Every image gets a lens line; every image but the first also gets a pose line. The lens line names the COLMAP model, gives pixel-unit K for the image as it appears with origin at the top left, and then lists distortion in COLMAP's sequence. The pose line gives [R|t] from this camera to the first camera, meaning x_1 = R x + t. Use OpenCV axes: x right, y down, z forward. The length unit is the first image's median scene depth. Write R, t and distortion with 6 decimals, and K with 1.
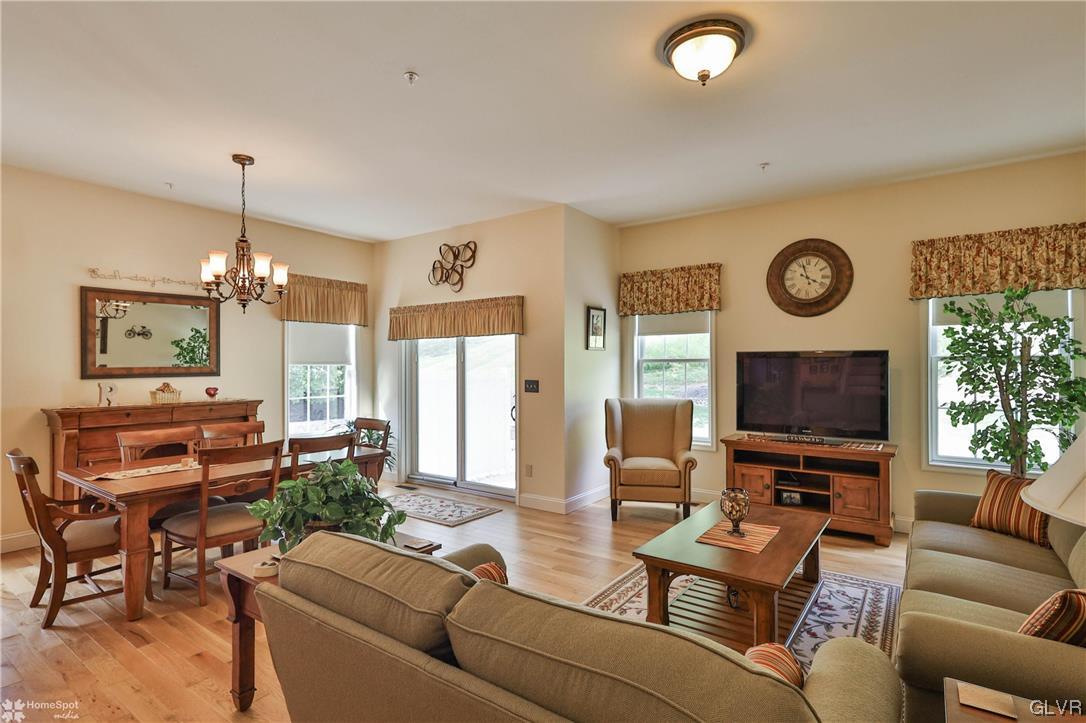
lens RADIAL K [[535.9, 0, 538.9], [0, 535.9, 361.7], [0, 0, 1]] dist [-0.002887, 0.002178]
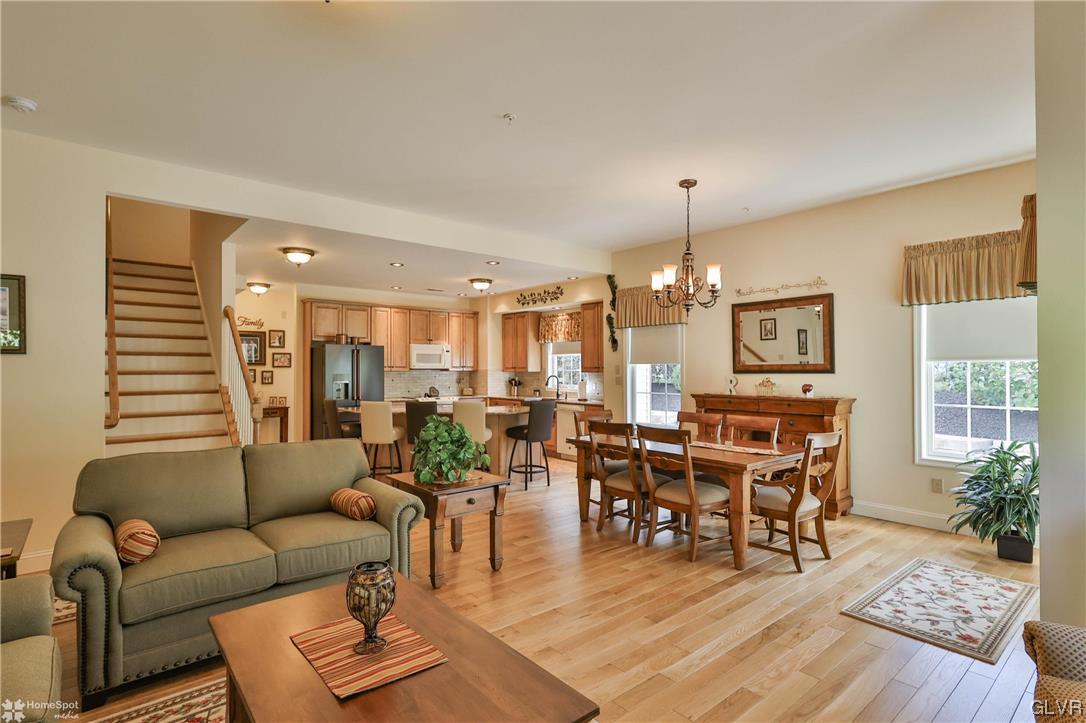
lens RADIAL K [[535.9, 0, 544.7], [0, 535.9, 365.6], [0, 0, 1]] dist [-0.002887, 0.002178]
pose [[-0.246965, -0.006063, -0.969005, 0.504796], [0.008169, 0.999932, -0.008339, 0.017534], [0.968990, -0.009975, -0.246898, 0.769821]]
